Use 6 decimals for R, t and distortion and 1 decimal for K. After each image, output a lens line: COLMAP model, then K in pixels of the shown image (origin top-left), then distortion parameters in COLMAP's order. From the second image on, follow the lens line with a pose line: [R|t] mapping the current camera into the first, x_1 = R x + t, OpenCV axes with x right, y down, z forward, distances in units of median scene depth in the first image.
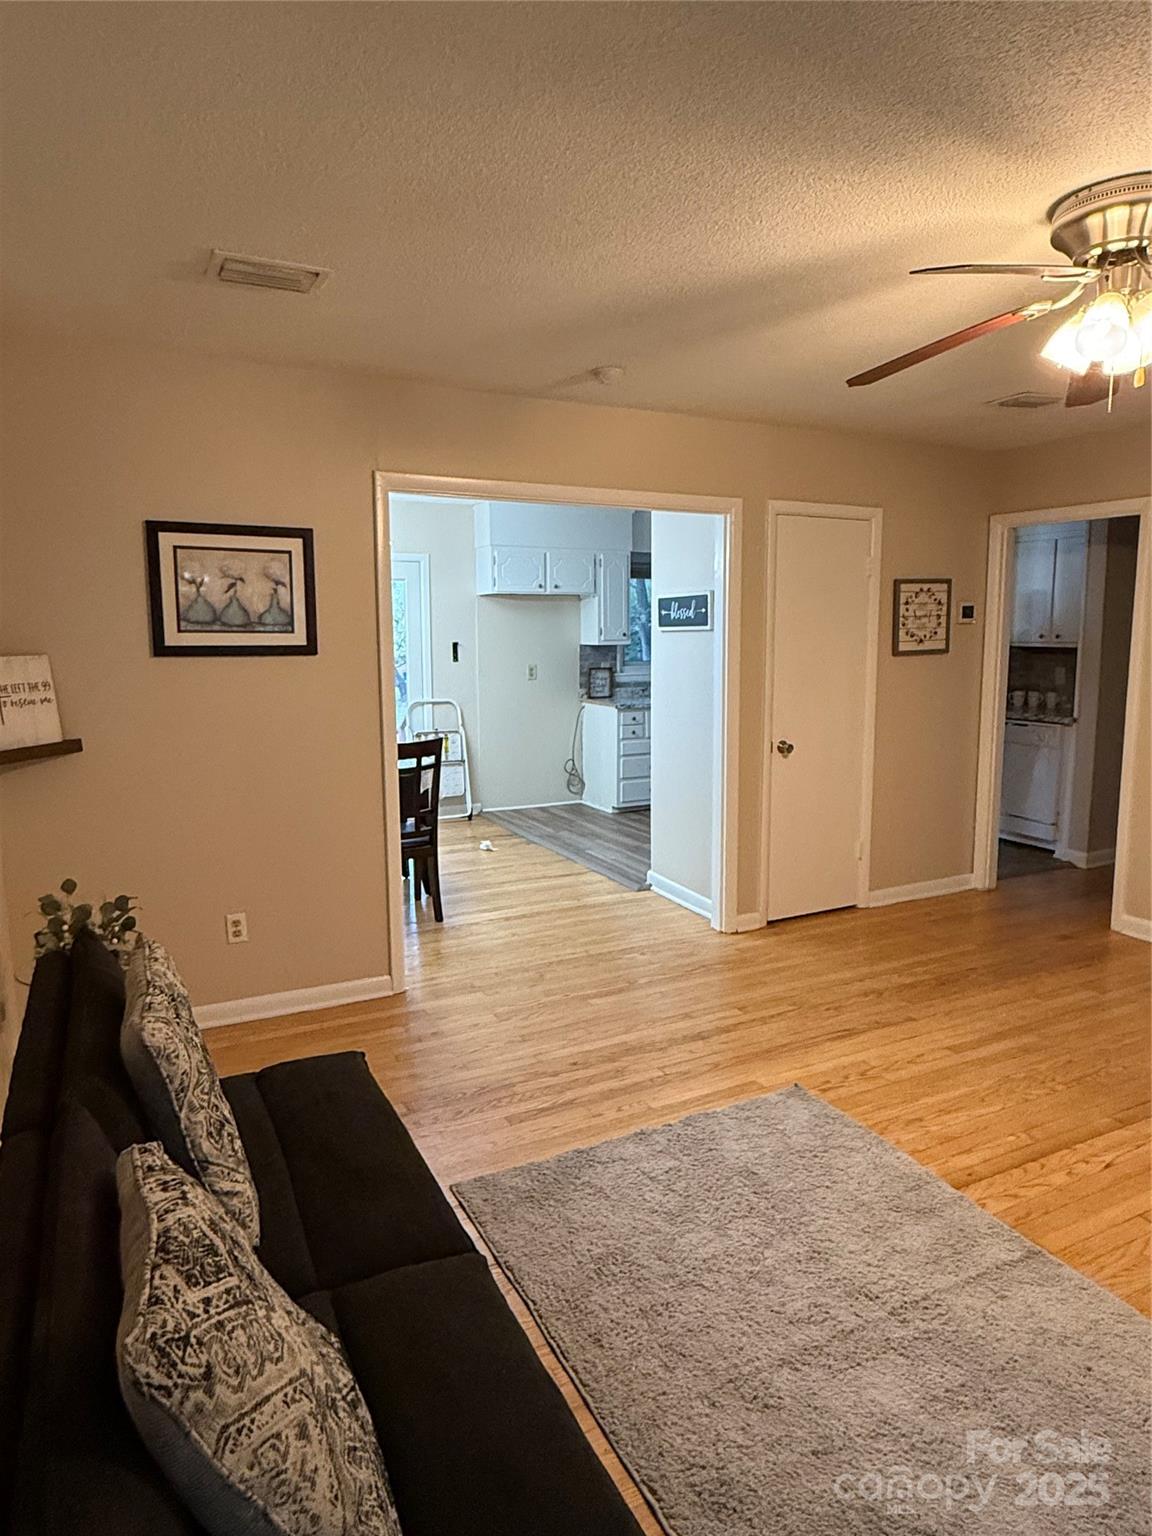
lens RADIAL K [[944.4, 0, 582.4], [0, 944.4, 750.7], [0, 0, 1]] dist [0.006614, 0.001455]
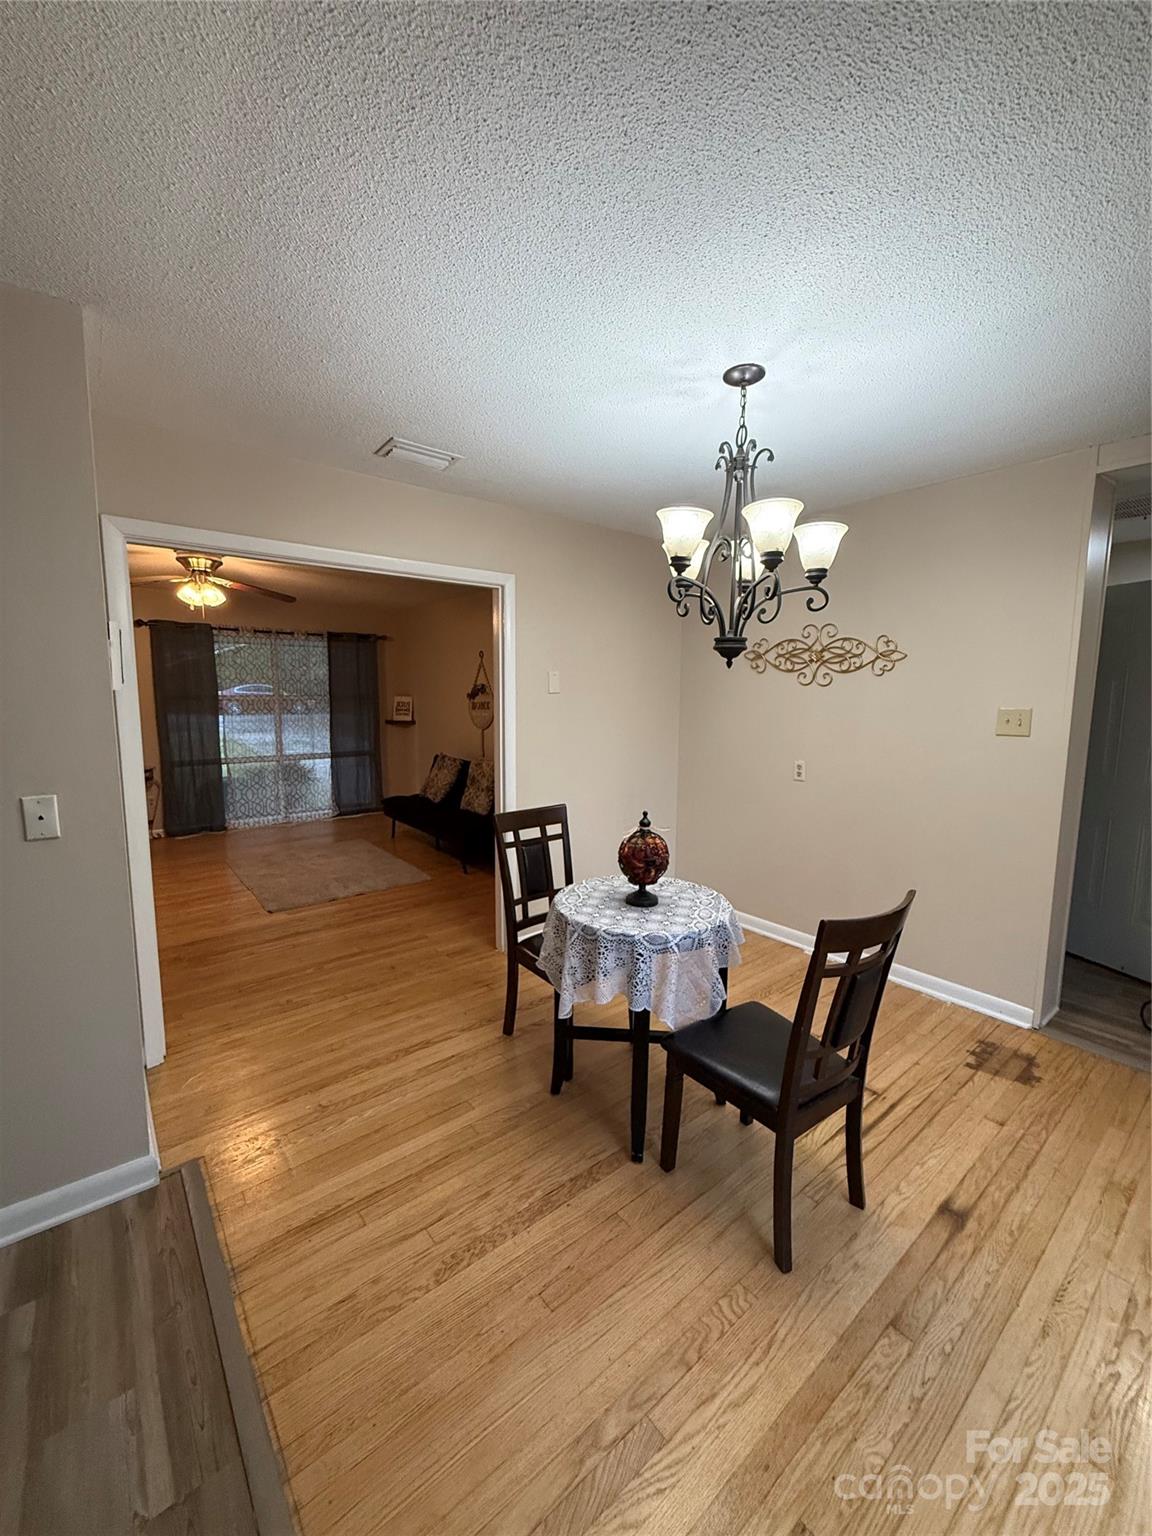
lens RADIAL K [[616.2, 0, 573.4], [0, 616.2, 770.1], [0, 0, 1]] dist [0.002153, 0.000416]
pose [[-0.980978, 0.022561, -0.192802, -0.148777], [-0.027865, 0.966570, 0.254884, -0.267506], [0.192107, 0.255408, -0.947556, 2.074686]]
